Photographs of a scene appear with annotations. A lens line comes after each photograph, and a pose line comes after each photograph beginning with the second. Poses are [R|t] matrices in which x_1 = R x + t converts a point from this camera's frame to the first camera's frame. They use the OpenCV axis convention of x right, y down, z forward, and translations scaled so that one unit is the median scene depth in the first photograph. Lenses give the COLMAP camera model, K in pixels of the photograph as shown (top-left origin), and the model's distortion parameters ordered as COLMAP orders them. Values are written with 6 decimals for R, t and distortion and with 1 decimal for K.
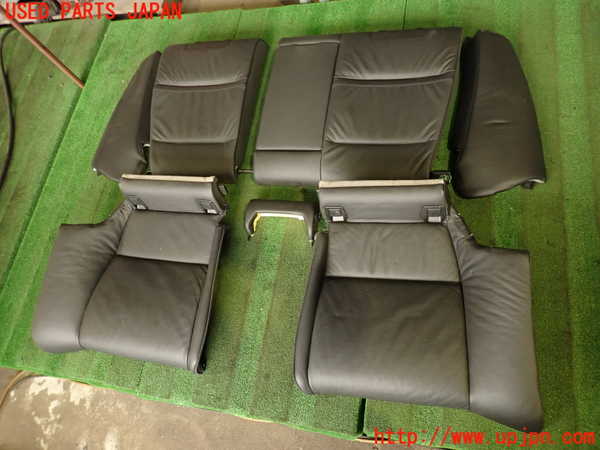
lens RADIAL K [[440.7, 0, 300.0], [0, 440.7, 225.0], [0, 0, 1]] dist [0.002733, -0.004795]
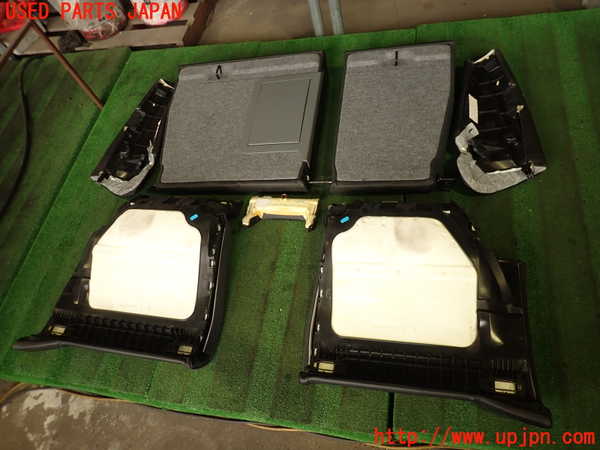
lens RADIAL K [[440.7, 0, 300.0], [0, 440.7, 225.0], [0, 0, 1]] dist [0.002733, -0.004795]
pose [[0.999302, 0.024120, 0.028515, -0.066186], [-0.019824, 0.989616, -0.142362, 0.120525], [-0.031653, 0.141697, 0.989404, 0.005765]]
